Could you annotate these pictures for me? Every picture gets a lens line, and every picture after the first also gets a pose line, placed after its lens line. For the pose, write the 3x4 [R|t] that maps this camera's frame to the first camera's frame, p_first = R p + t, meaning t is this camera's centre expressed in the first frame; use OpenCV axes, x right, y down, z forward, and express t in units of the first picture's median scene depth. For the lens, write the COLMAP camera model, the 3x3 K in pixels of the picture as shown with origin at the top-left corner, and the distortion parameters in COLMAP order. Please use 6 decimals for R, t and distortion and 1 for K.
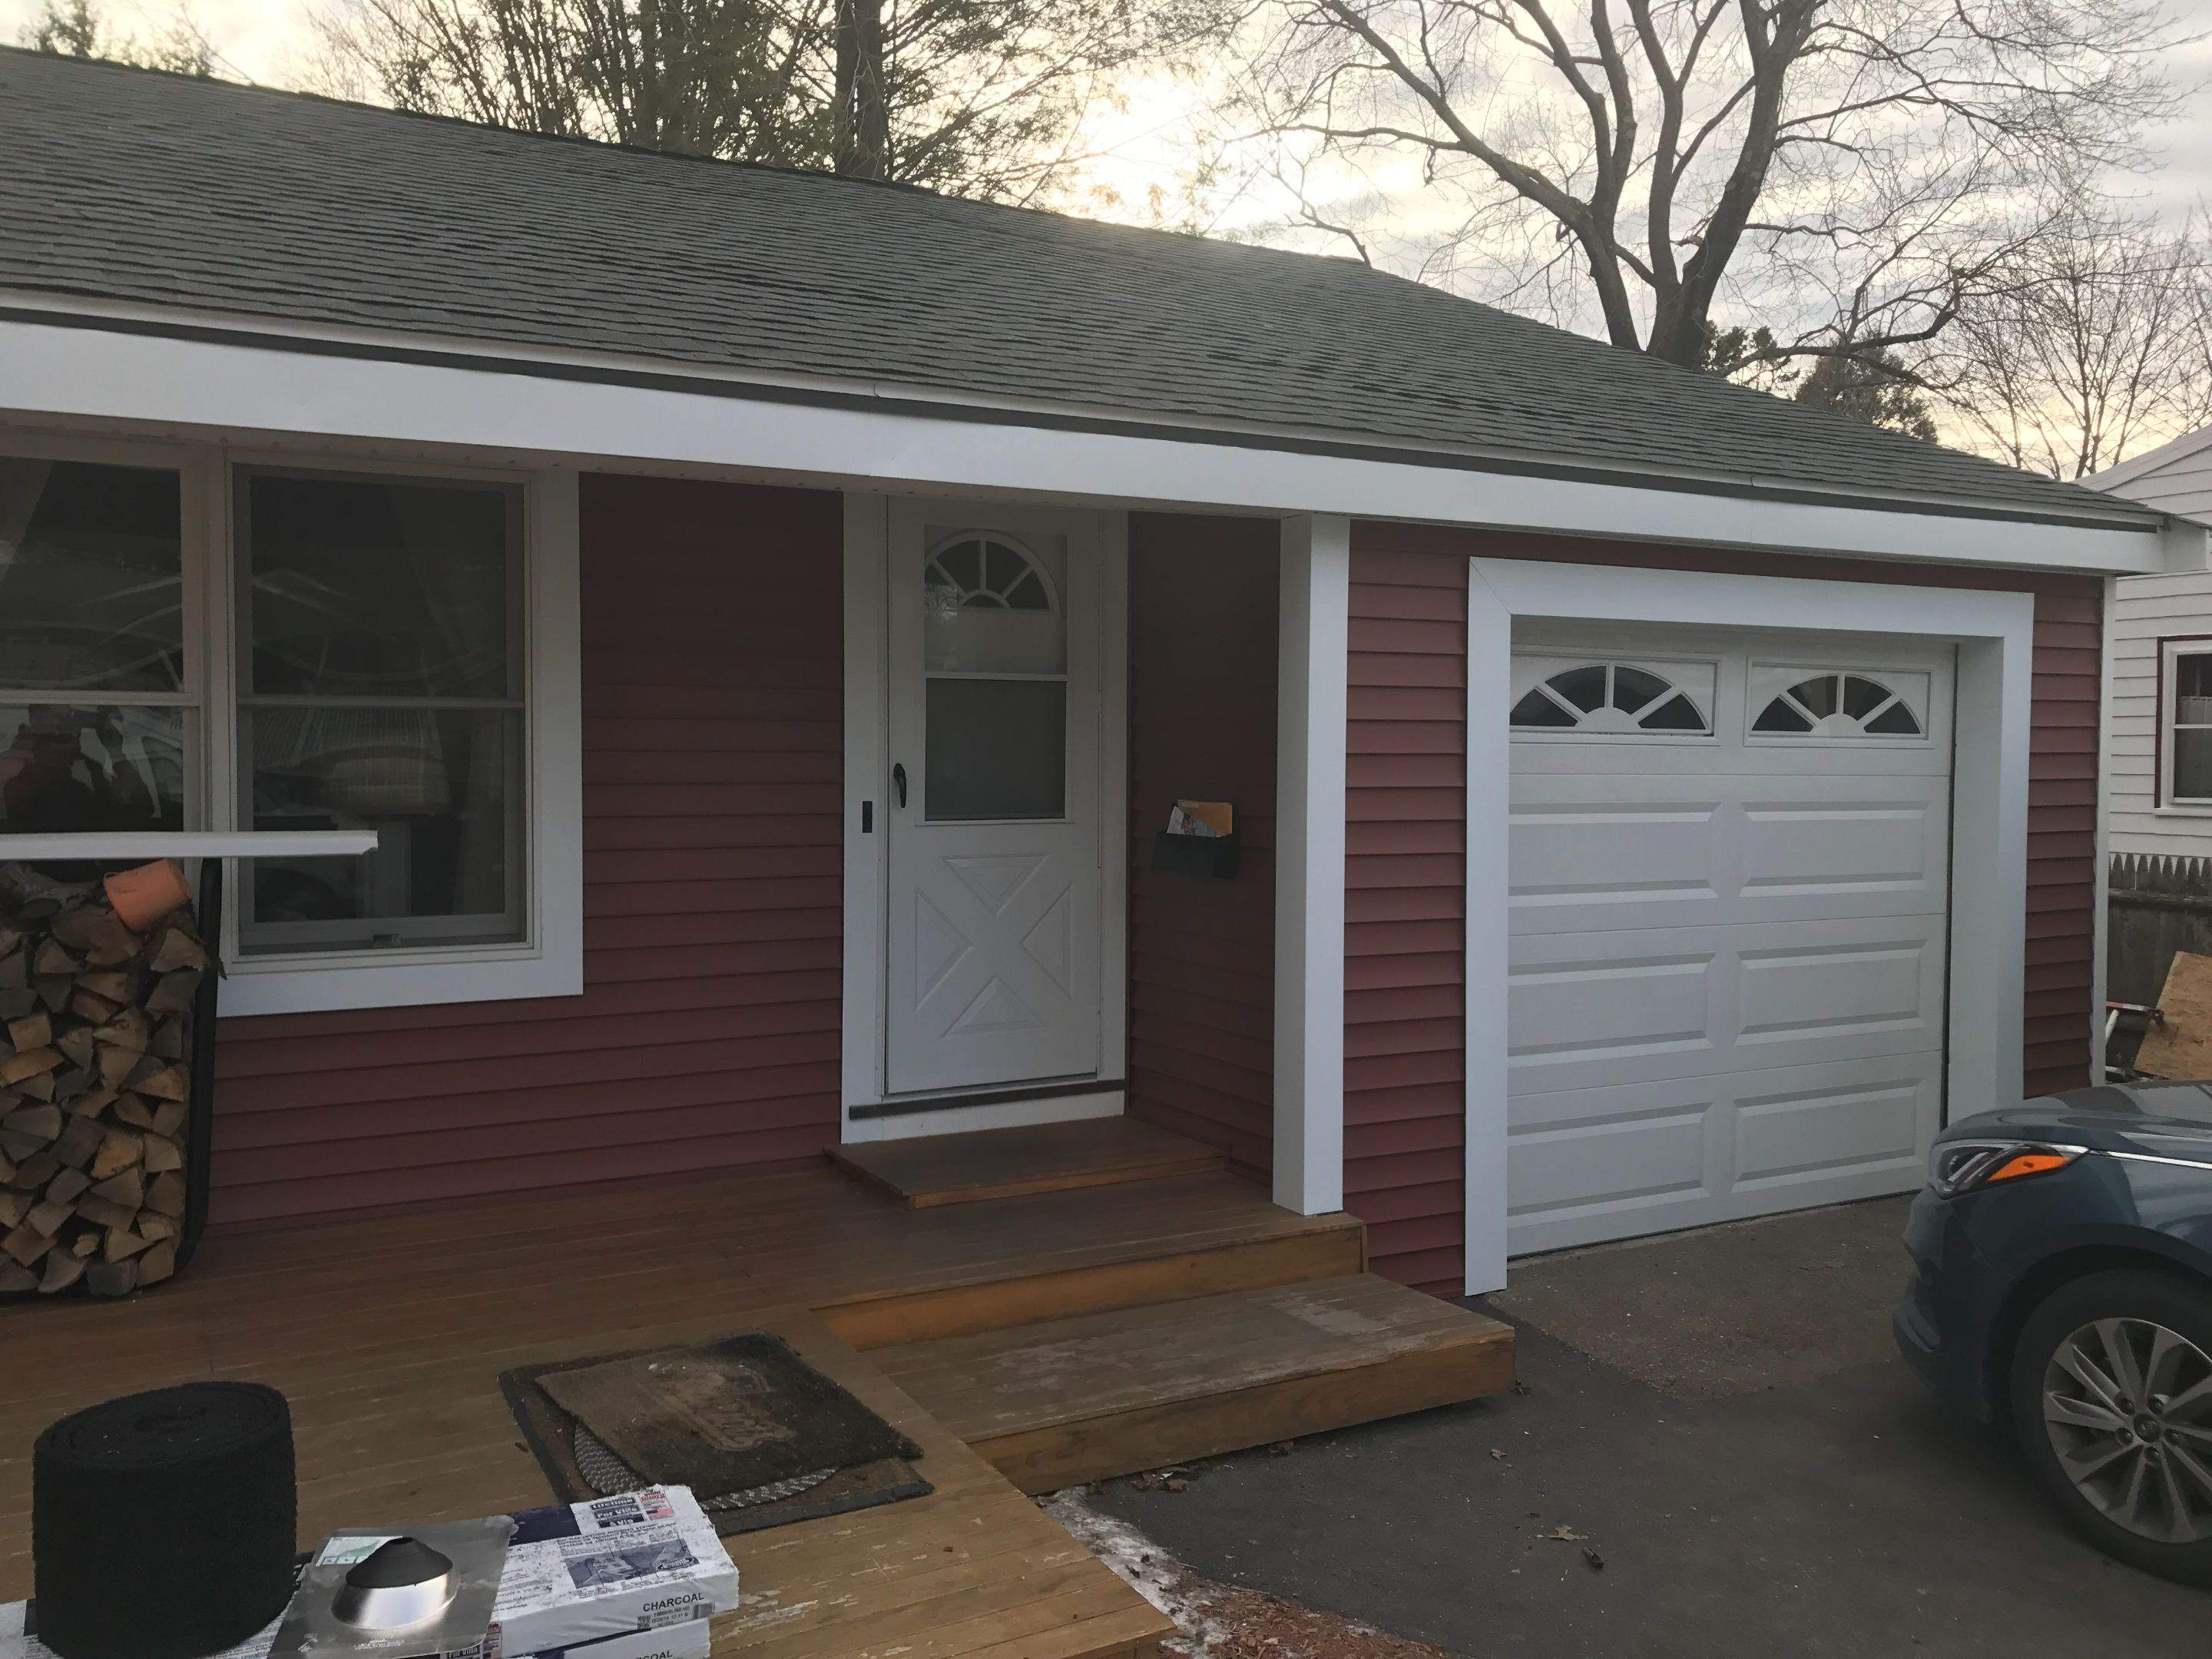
lens RADIAL K [[1791.9, 0, 1087.0], [0, 1791.9, 827.0], [0, 0, 1]] dist [0.053003, -0.055379]
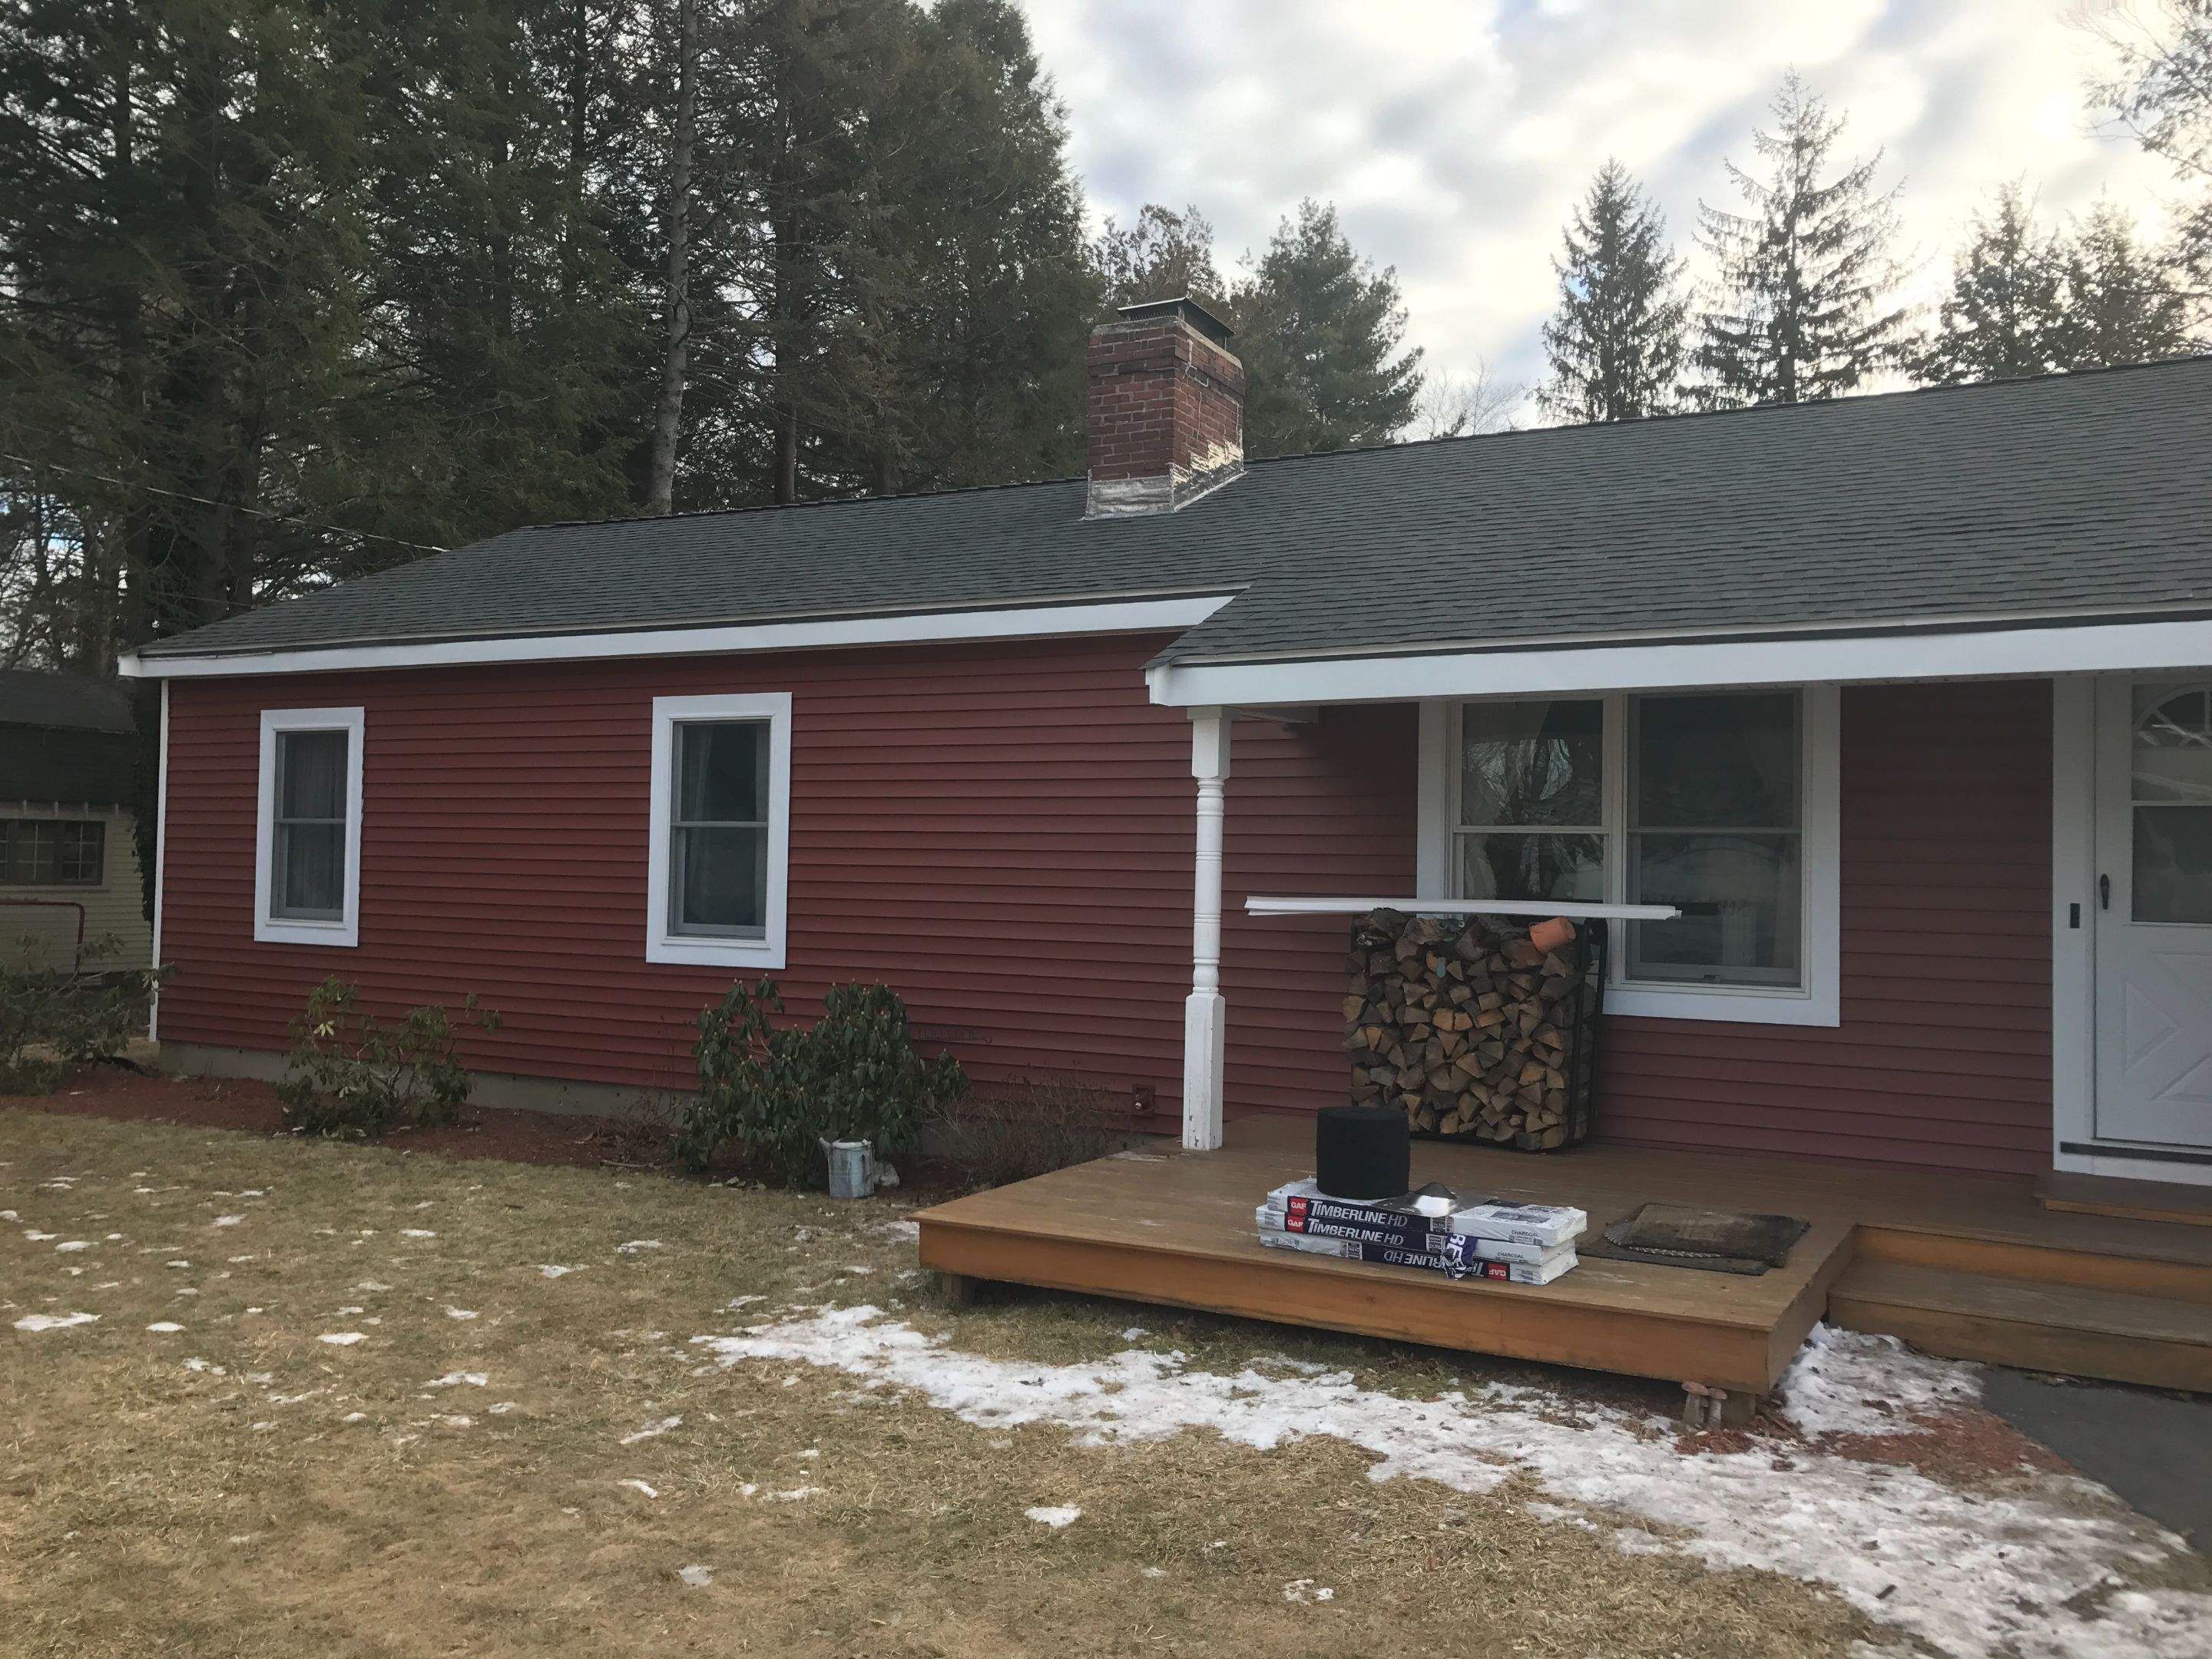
lens RADIAL K [[1791.9, 0, 1114.0], [0, 1791.9, 818.3], [0, 0, 1]] dist [0.053003, -0.055379]
pose [[0.539921, -0.015933, -0.841565, 0.780835], [-0.051855, 0.997292, -0.052150, 0.036574], [0.840117, 0.071796, 0.537633, -0.367623]]
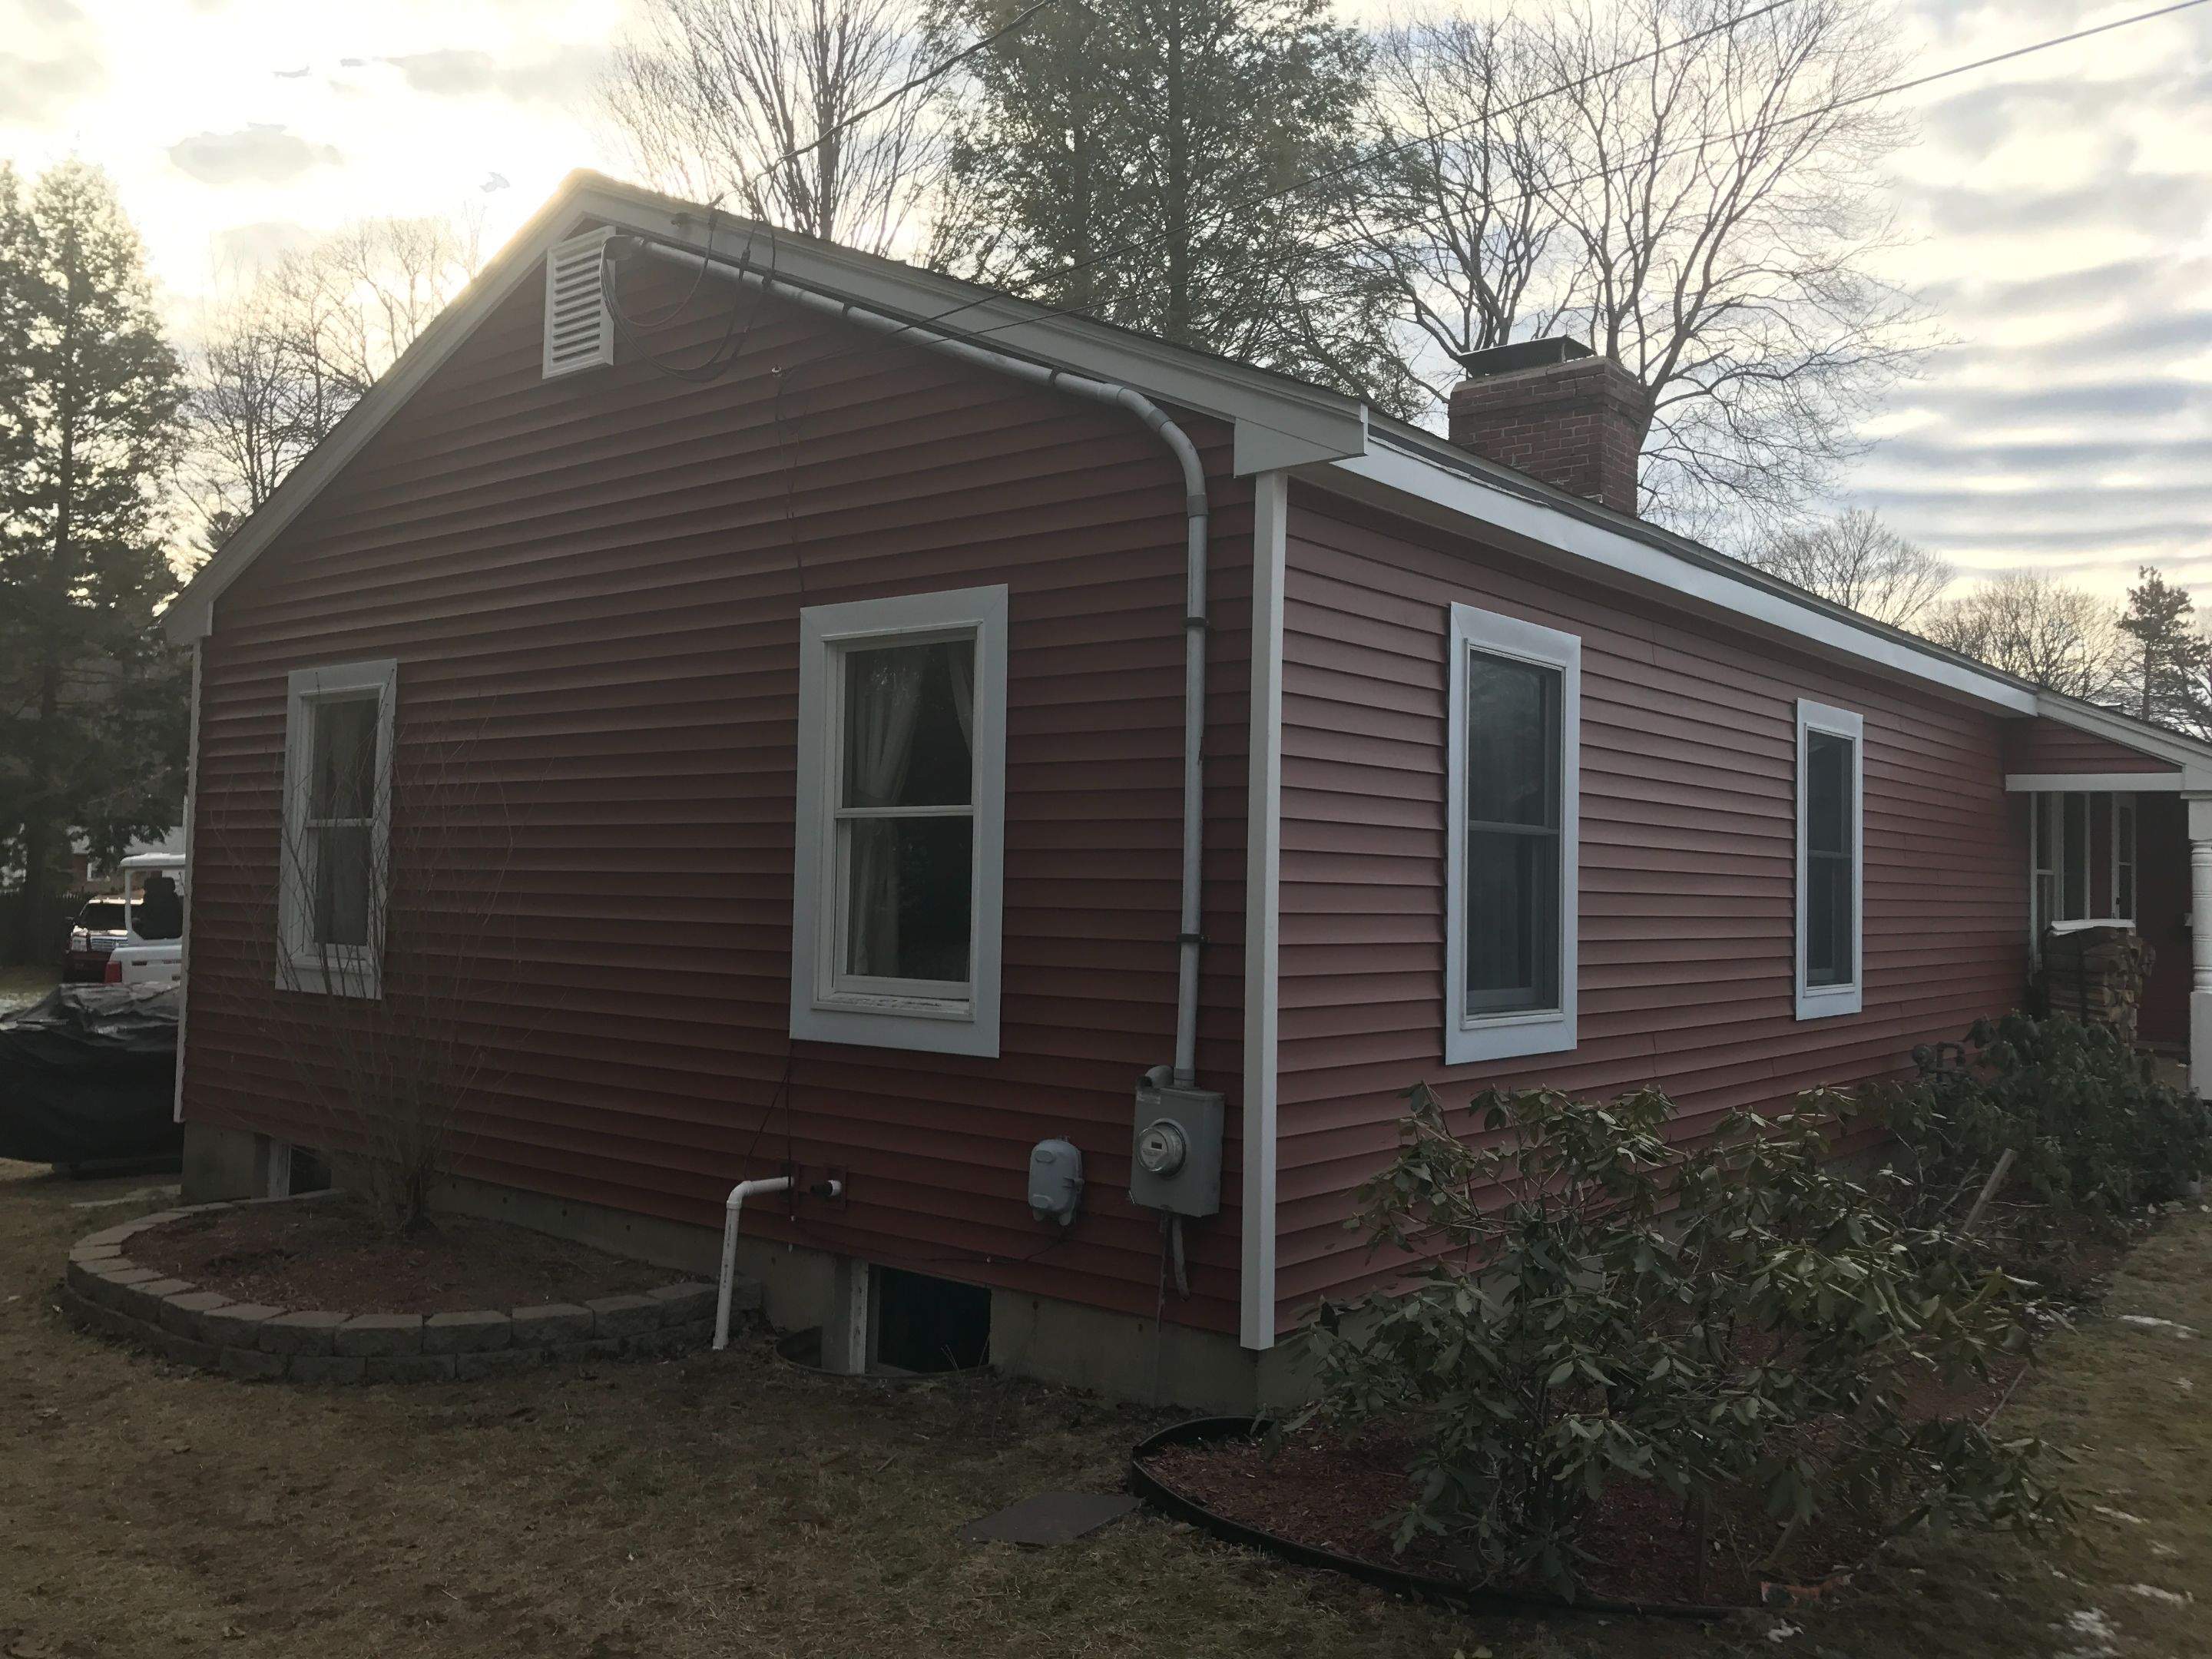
lens RADIAL K [[1791.9, 0, 1097.8], [0, 1791.9, 832.8], [0, 0, 1]] dist [0.053003, -0.055379]
pose [[0.924956, 0.021619, 0.379458, -3.298663], [0.005027, 0.997598, -0.069089, 0.060855], [-0.380040, 0.065812, 0.922626, -1.172590]]
